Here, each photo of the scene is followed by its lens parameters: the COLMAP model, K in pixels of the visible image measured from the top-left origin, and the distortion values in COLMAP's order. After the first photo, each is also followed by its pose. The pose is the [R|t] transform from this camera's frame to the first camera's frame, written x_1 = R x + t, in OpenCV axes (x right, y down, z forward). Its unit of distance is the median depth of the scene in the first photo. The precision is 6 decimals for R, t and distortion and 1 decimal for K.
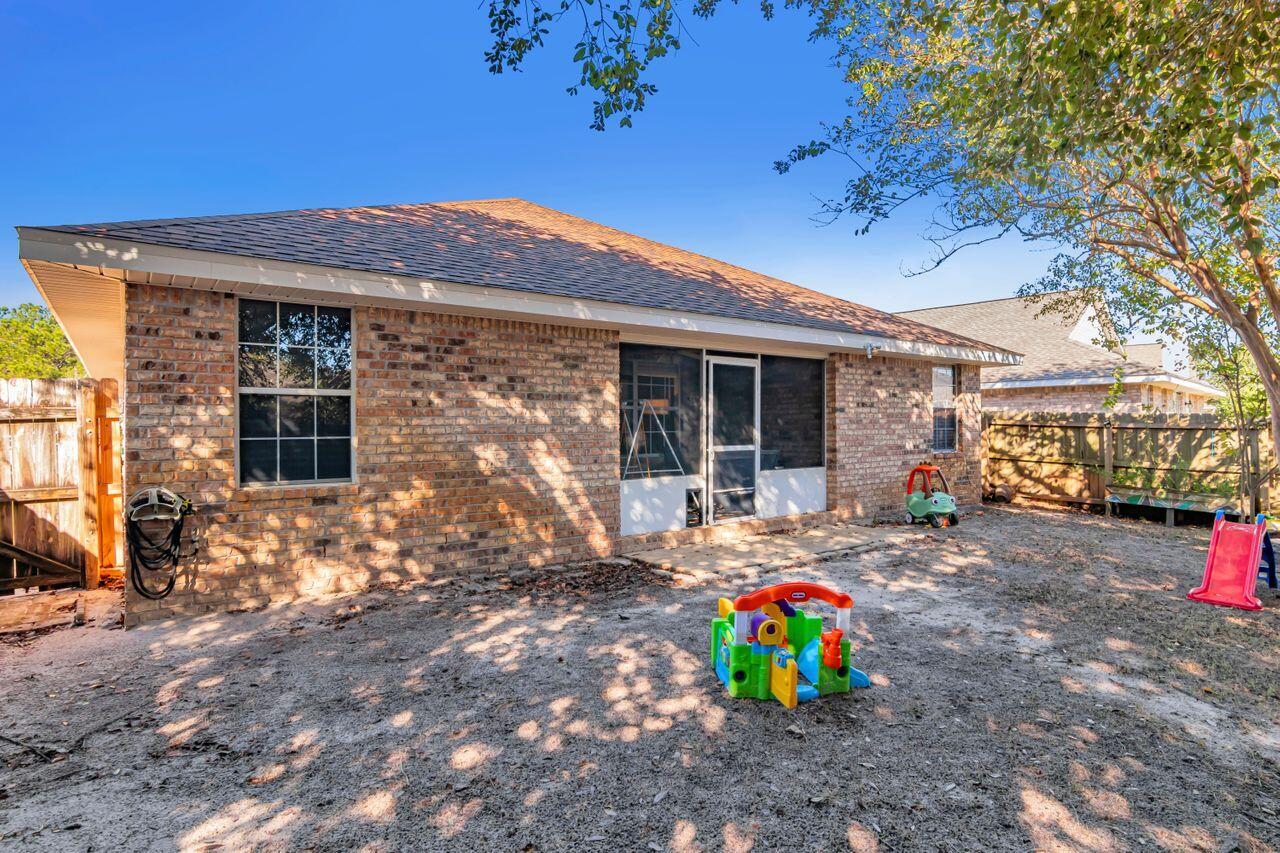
lens RADIAL K [[660.3, 0, 637.8], [0, 660.3, 423.5], [0, 0, 1]] dist [-0.003151, 0.000733]
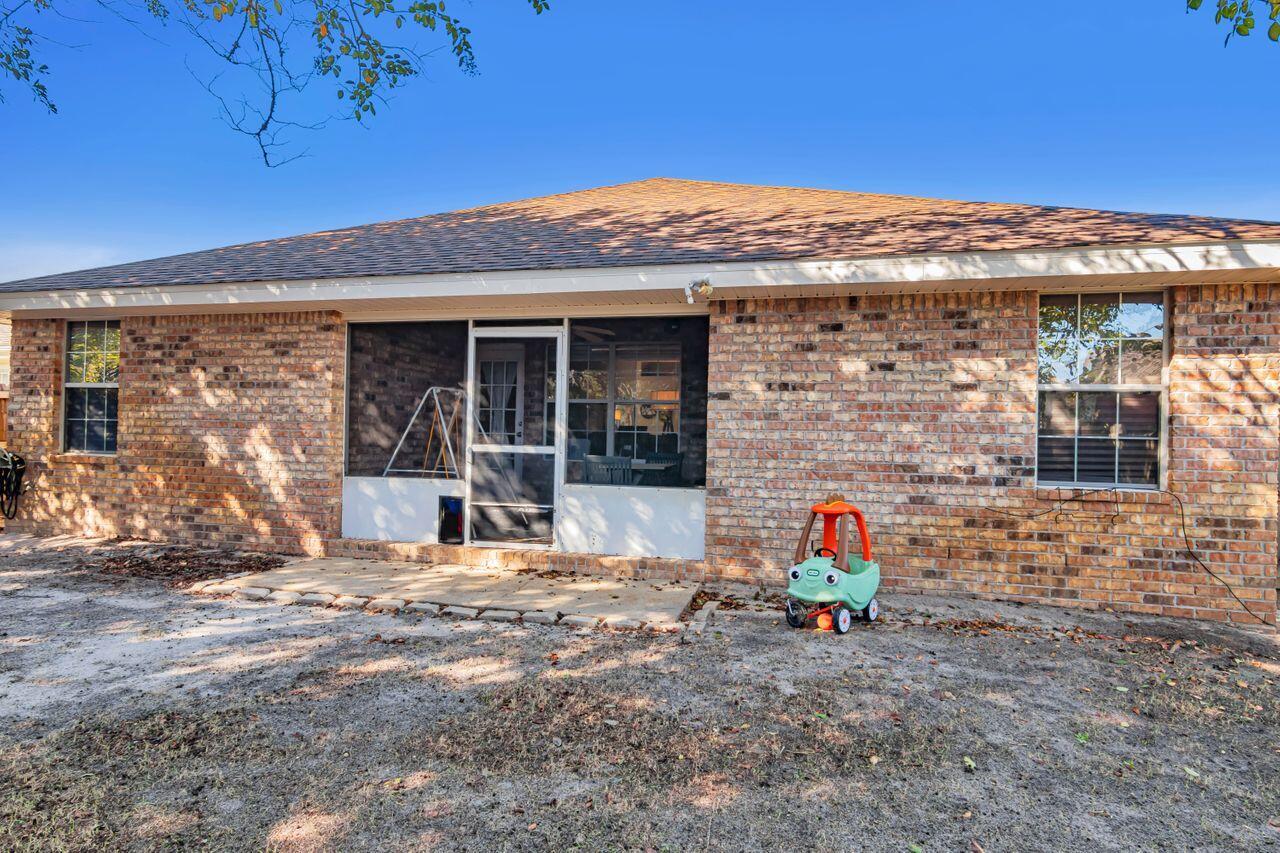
lens RADIAL K [[660.3, 0, 671.6], [0, 660.3, 430.0], [0, 0, 1]] dist [-0.003151, 0.000733]
pose [[0.650056, 0.014563, -0.759747, 1.013667], [-0.020047, 0.999797, 0.002011, 0.013481], [0.759622, 0.013924, 0.650216, 0.802392]]
